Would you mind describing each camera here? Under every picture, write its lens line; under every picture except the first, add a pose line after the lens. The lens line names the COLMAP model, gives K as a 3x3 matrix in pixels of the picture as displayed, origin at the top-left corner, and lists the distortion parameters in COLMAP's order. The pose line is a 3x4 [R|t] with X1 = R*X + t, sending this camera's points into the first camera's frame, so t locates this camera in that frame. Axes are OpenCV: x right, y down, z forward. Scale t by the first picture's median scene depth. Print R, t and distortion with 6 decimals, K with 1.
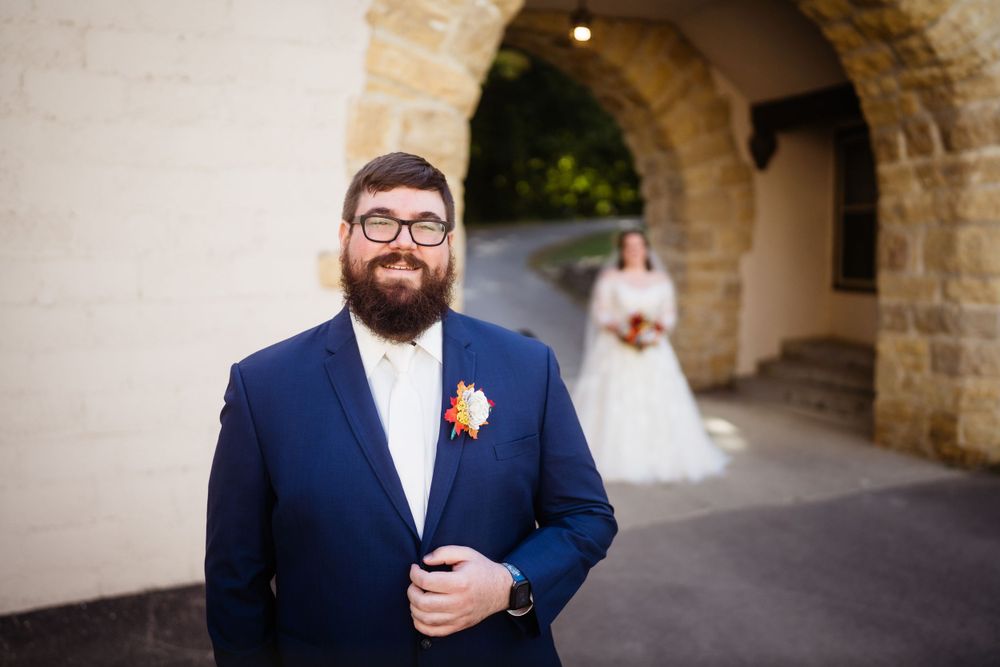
lens RADIAL K [[952.5, 0, 496.9], [0, 952.5, 330.6], [0, 0, 1]] dist [0.026229, 0.000000]
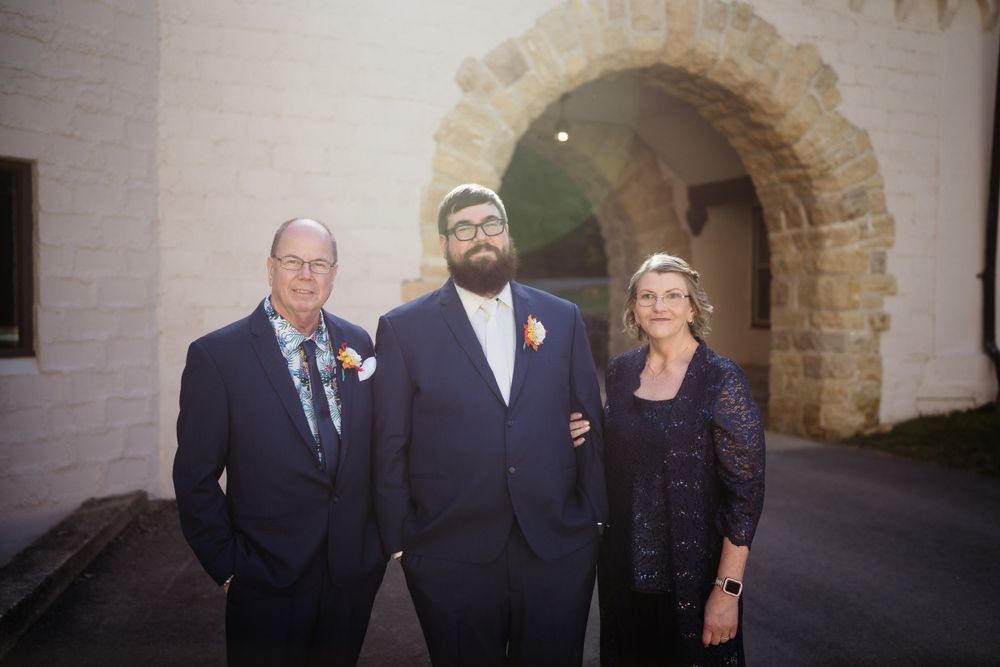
lens RADIAL K [[952.5, 0, 504.3], [0, 952.5, 334.2], [0, 0, 1]] dist [0.026229, 0.000000]
pose [[0.999071, 0.013353, 0.040974, -0.057056], [-0.010841, 0.998083, -0.060936, 0.073771], [-0.041709, 0.060435, 0.997300, -0.427316]]
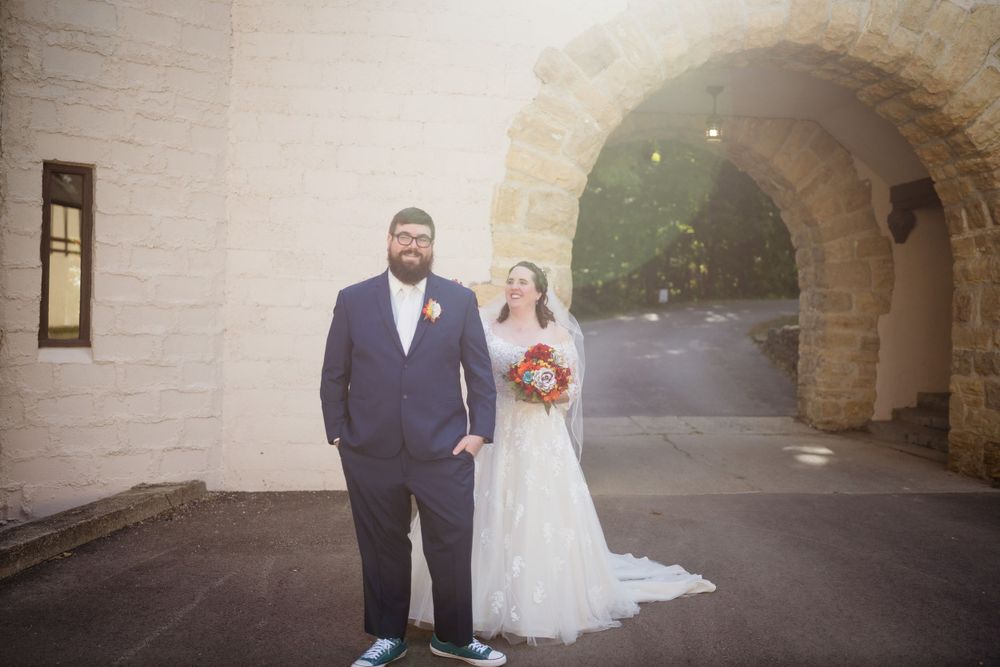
lens RADIAL K [[952.5, 0, 496.1], [0, 952.5, 330.8], [0, 0, 1]] dist [0.026229, 0.000000]
pose [[0.960484, 0.038055, -0.275722, 0.200205], [-0.060381, 0.995507, -0.072942, 0.074237], [0.271707, 0.086708, 0.958466, -0.325455]]
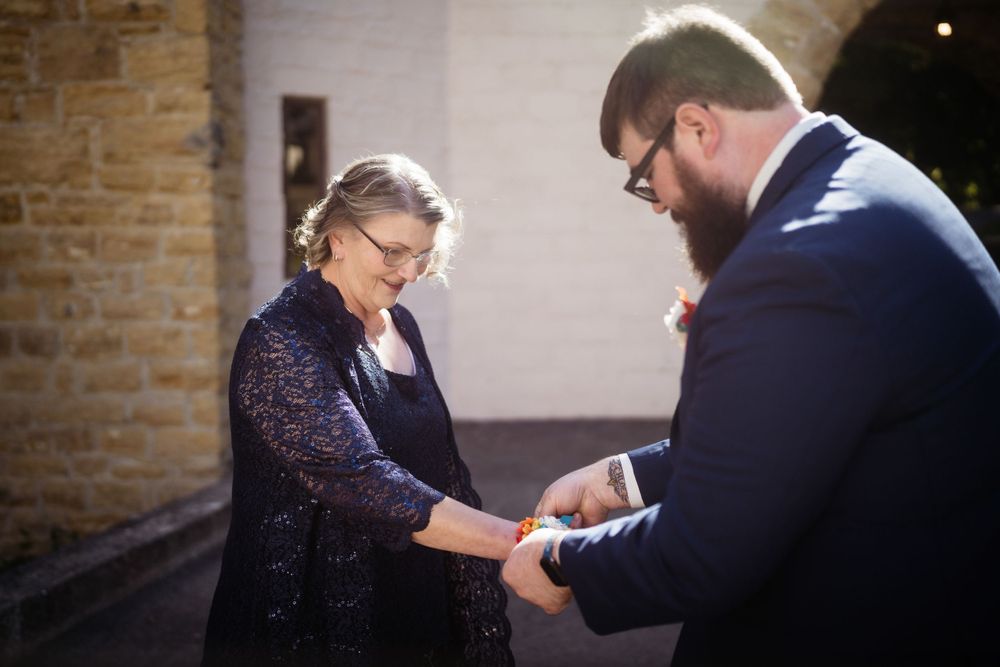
lens RADIAL K [[952.5, 0, 497.6], [0, 952.5, 330.8], [0, 0, 1]] dist [0.026229, 0.000000]
pose [[0.918980, 0.051219, -0.390963, 0.084395], [-0.045622, 0.998680, 0.023598, 0.066023], [0.391656, -0.003849, 0.920104, -0.344026]]
